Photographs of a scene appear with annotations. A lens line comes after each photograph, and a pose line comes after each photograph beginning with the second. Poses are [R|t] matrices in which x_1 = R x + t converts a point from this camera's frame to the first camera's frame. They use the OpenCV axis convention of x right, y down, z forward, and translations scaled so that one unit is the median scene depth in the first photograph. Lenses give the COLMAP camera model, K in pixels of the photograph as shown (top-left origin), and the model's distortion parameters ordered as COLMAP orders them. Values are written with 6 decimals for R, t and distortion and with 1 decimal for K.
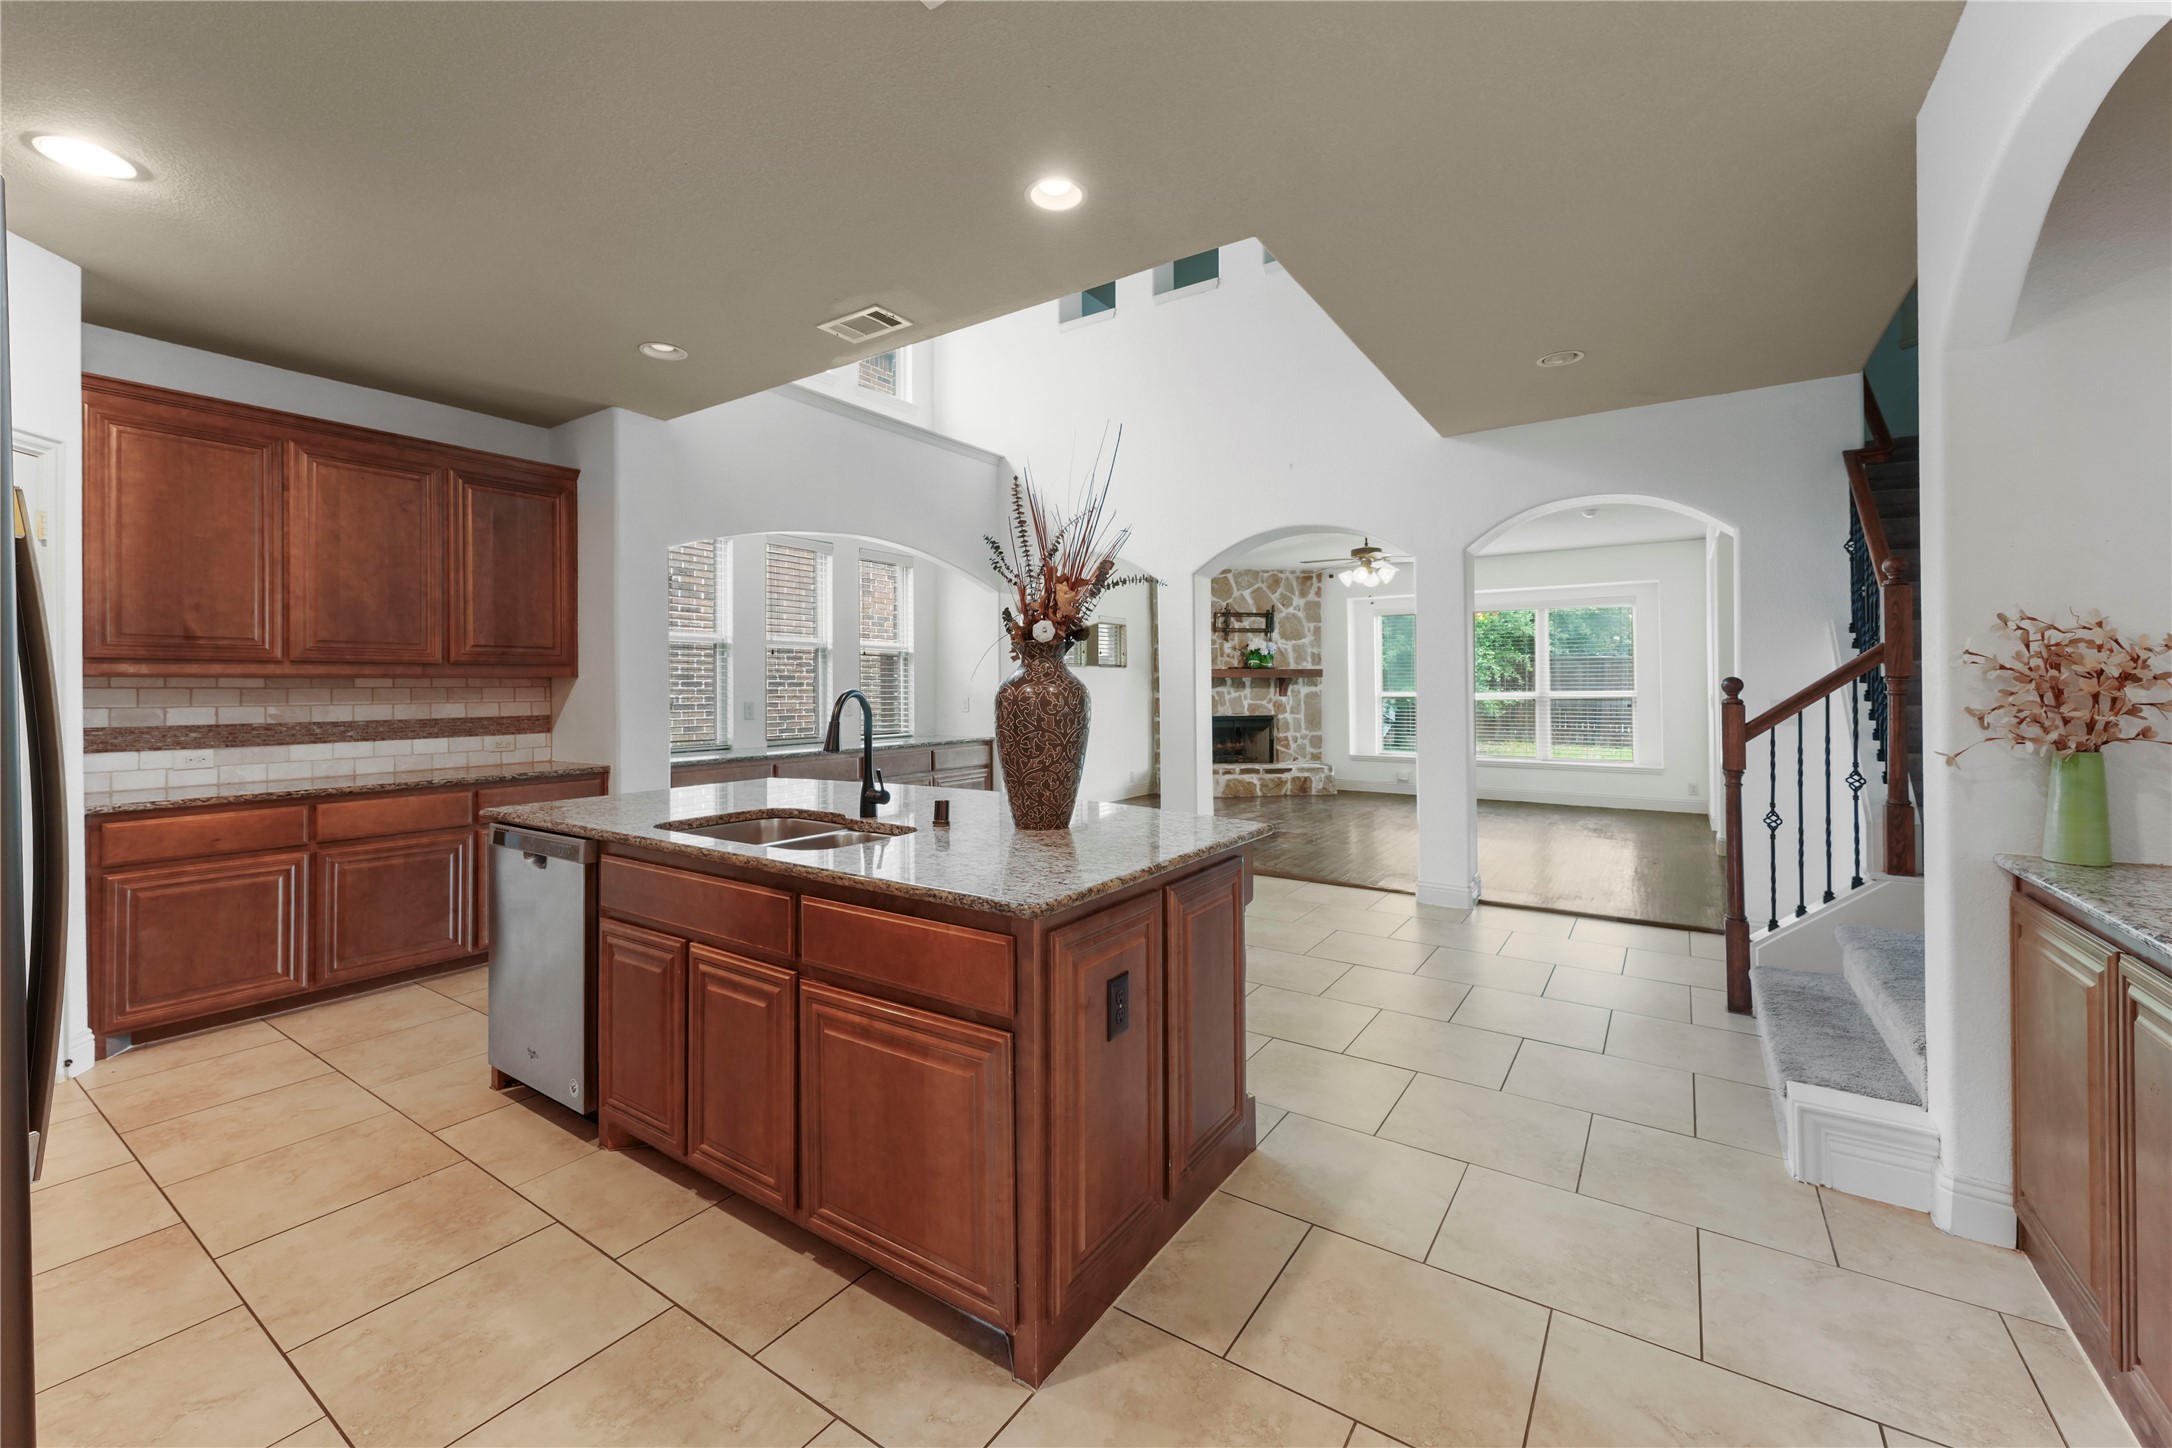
lens RADIAL K [[869.3, 0, 1080.7], [0, 869.3, 680.0], [0, 0, 1]] dist [0.012964, -0.001986]
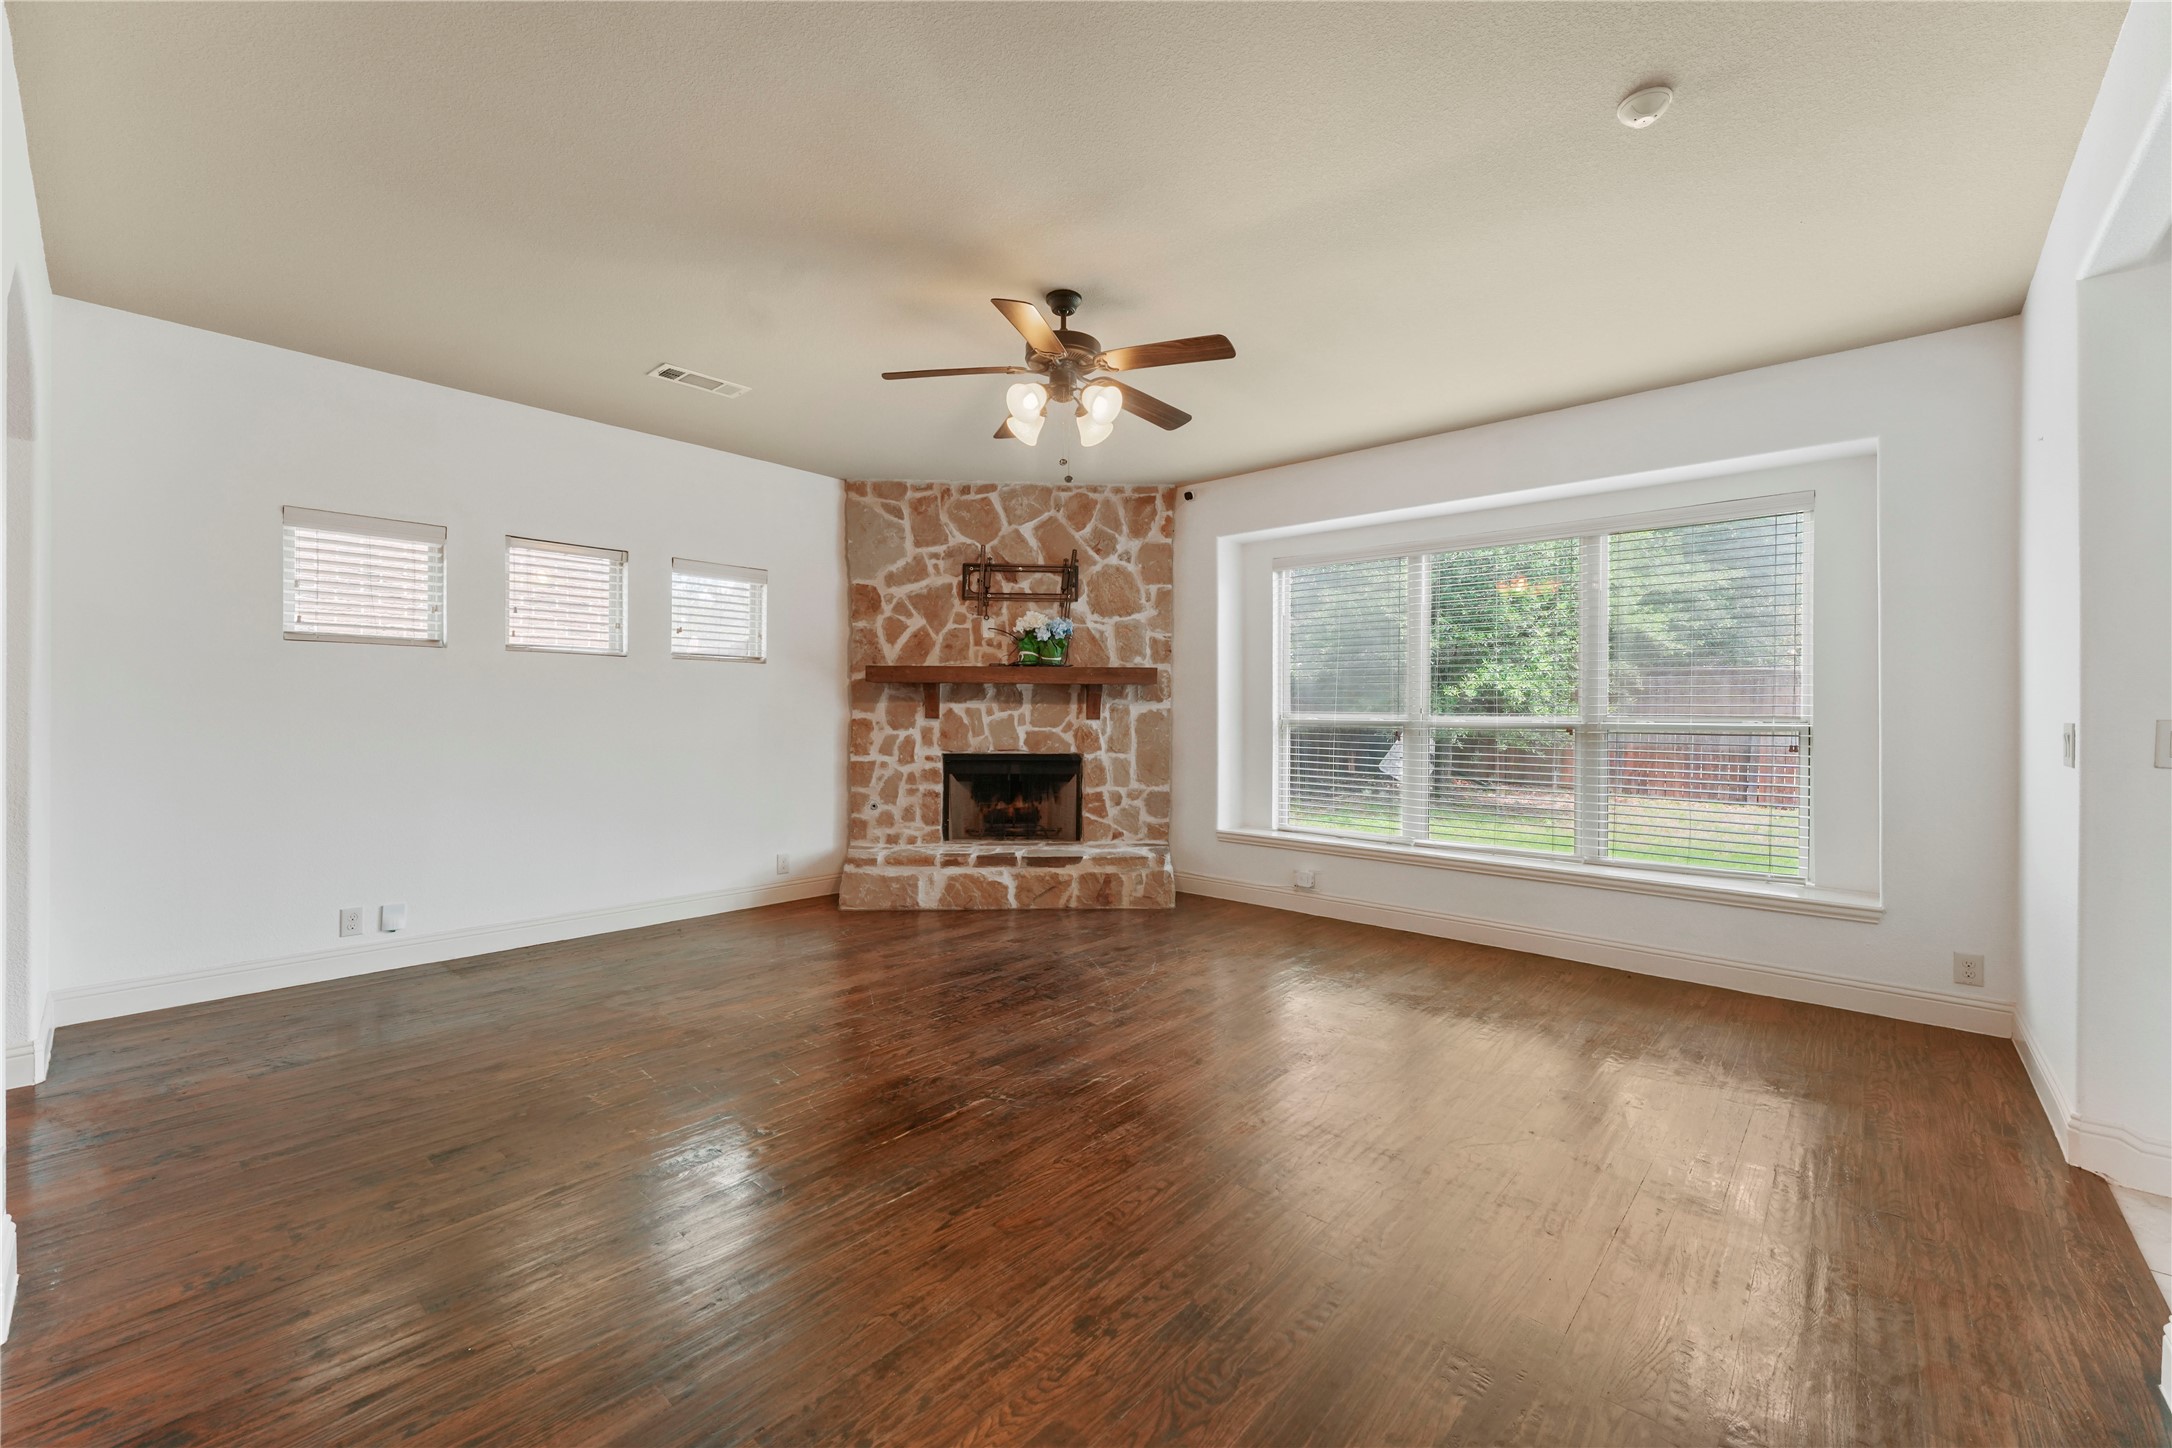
lens RADIAL K [[869.3, 0, 1082.6], [0, 869.3, 715.5], [0, 0, 1]] dist [0.012964, -0.001986]
pose [[0.990803, 0.010425, -0.134910, 0.314115], [-0.008627, 0.999866, 0.013907, 0.009461], [0.135037, -0.012615, 0.990760, 0.487427]]
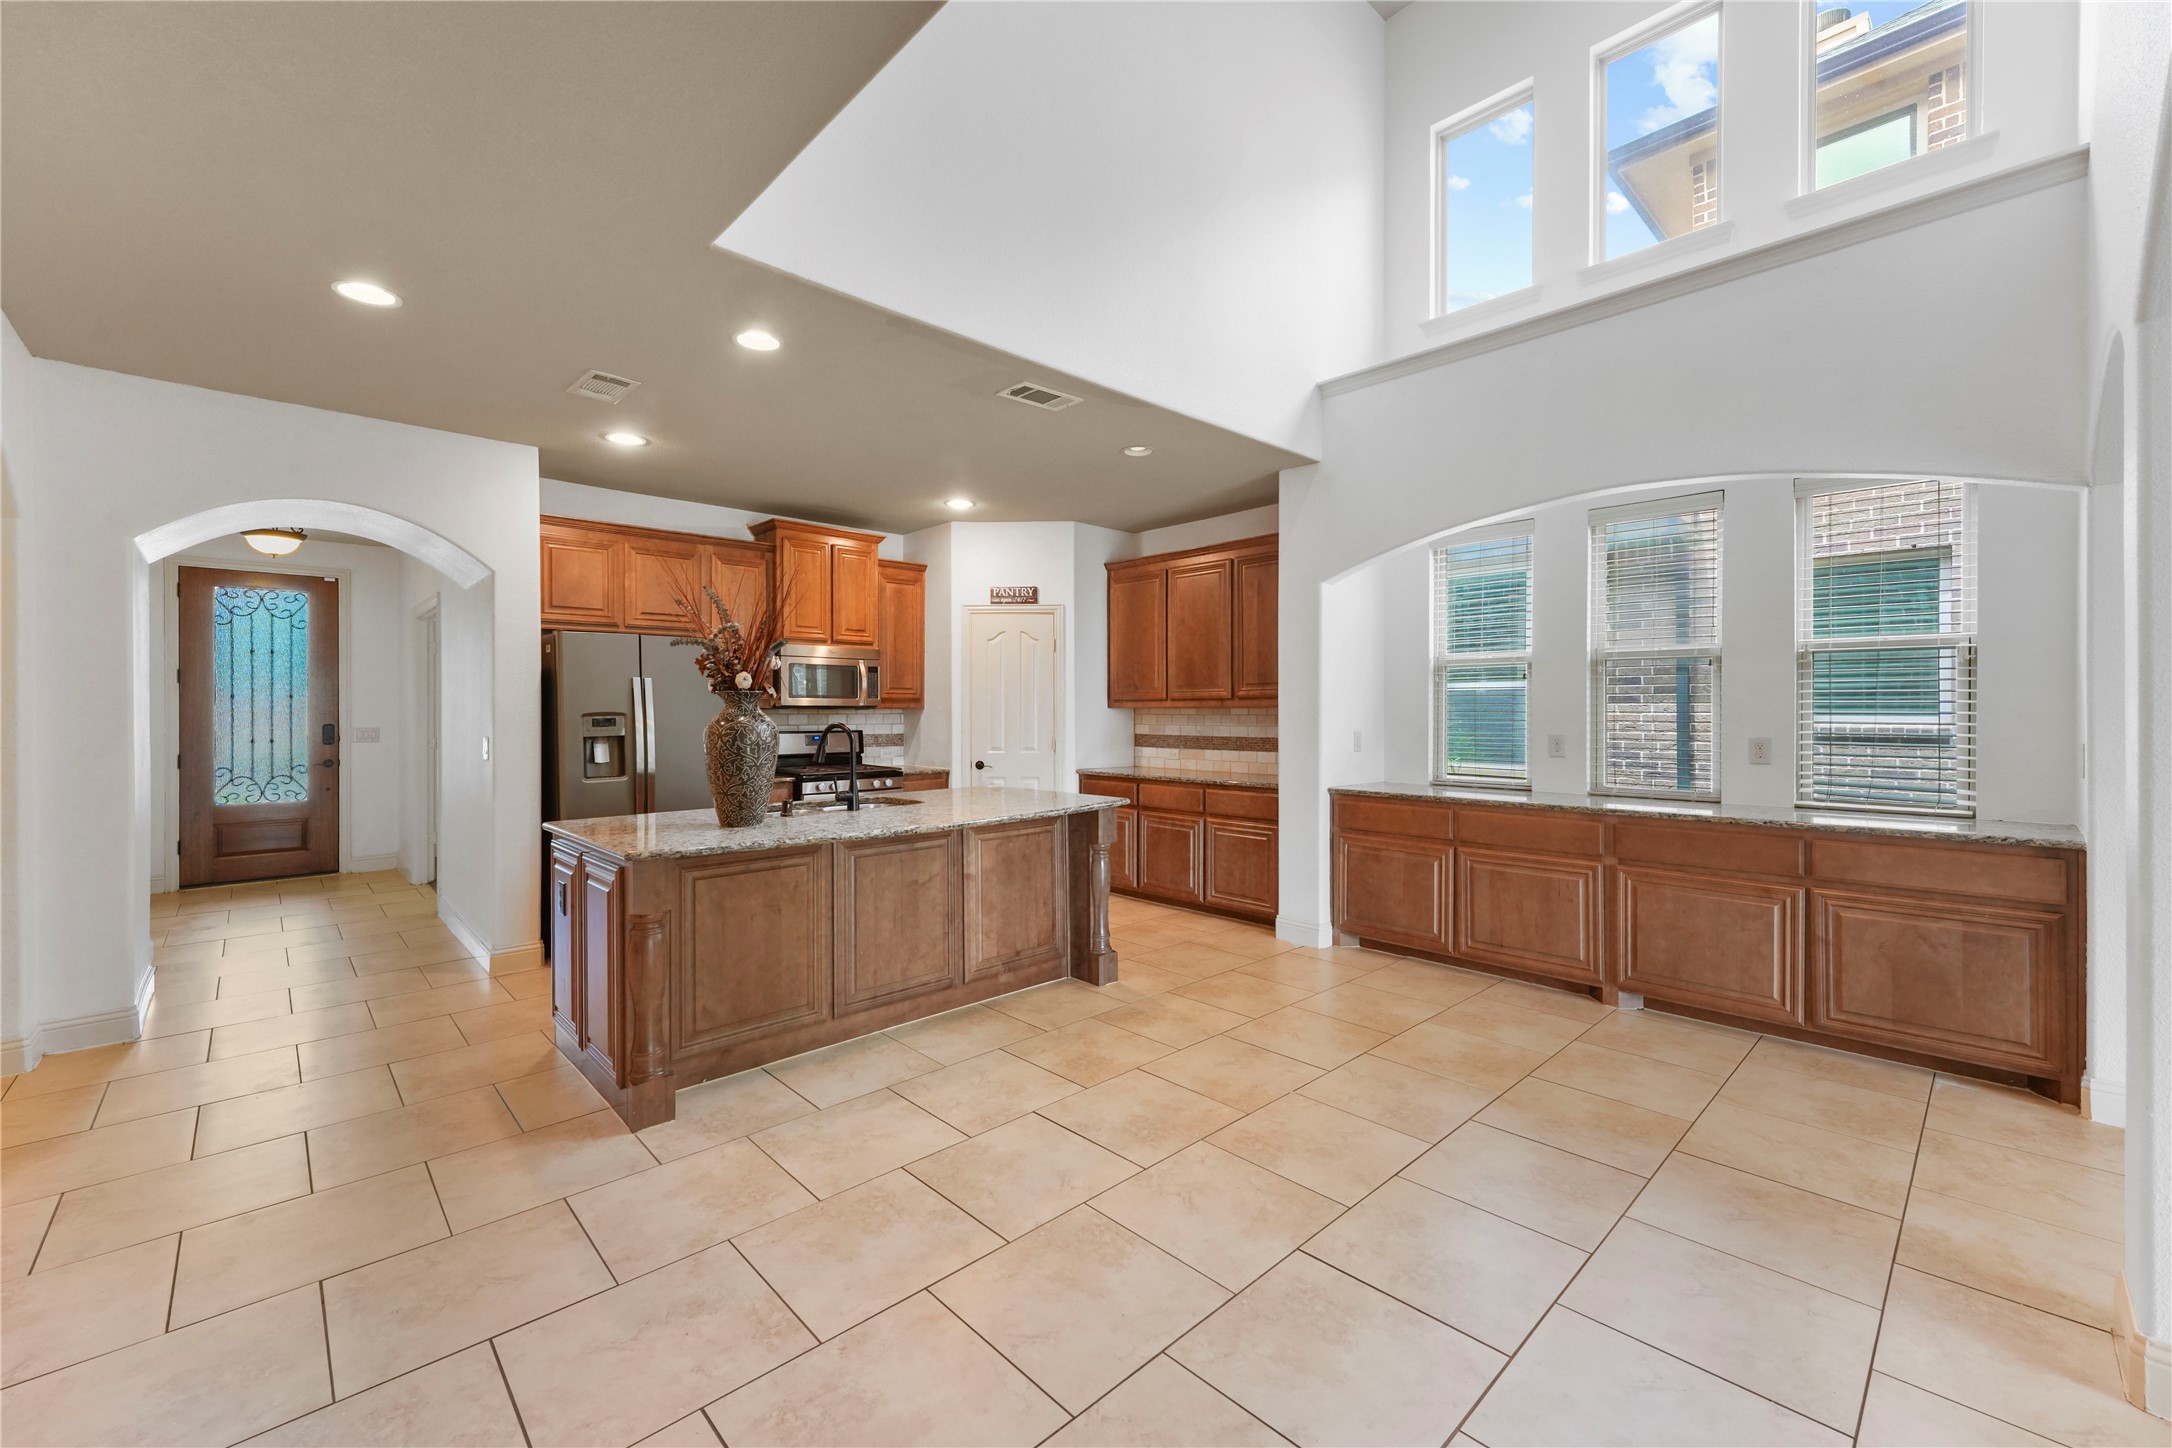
lens RADIAL K [[869.3, 0, 1071.4], [0, 869.3, 710.0], [0, 0, 1]] dist [0.012964, -0.001986]
pose [[-0.220042, 0.002443, -0.975487, 0.282315], [0.009563, 0.999954, 0.000348, -0.000991], [0.975444, -0.009252, -0.220055, 0.433323]]
